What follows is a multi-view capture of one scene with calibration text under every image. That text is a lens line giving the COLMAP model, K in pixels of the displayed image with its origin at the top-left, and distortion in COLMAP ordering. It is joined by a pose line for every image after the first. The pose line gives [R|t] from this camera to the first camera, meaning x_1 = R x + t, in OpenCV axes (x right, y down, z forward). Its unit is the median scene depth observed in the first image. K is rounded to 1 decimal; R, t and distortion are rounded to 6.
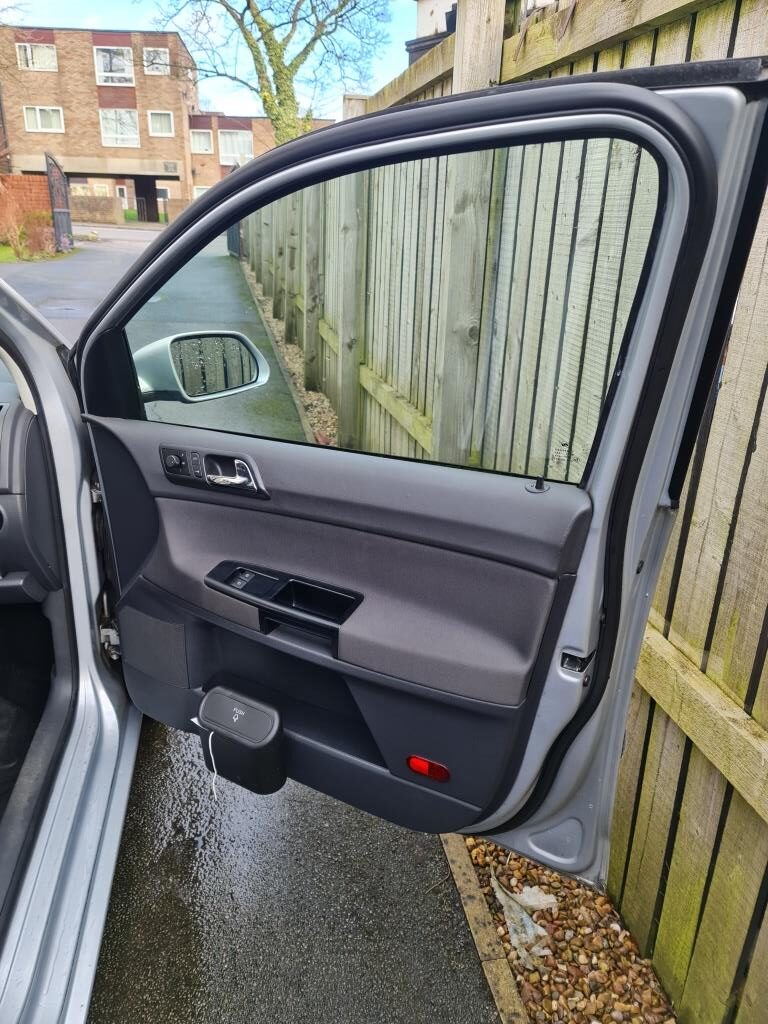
lens RADIAL K [[757.5, 0, 384.0], [0, 757.5, 512.0], [0, 0, 1]] dist [0.002746, -0.000711]
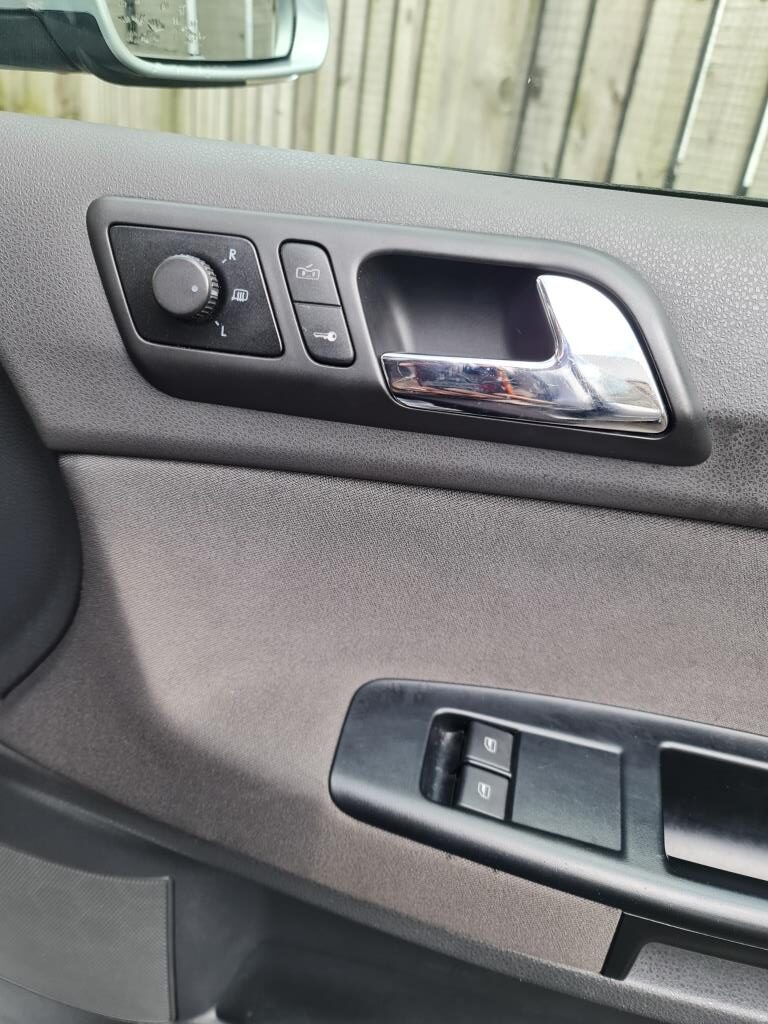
lens RADIAL K [[785.3, 0, 392.6], [0, 785.3, 514.6], [0, 0, 1]] dist [0.008764, 0.002649]
pose [[0.949463, -0.075661, 0.304625, -0.282297], [0.026880, 0.986547, 0.161252, -0.037426], [-0.312727, -0.144914, 0.938723, 0.748923]]
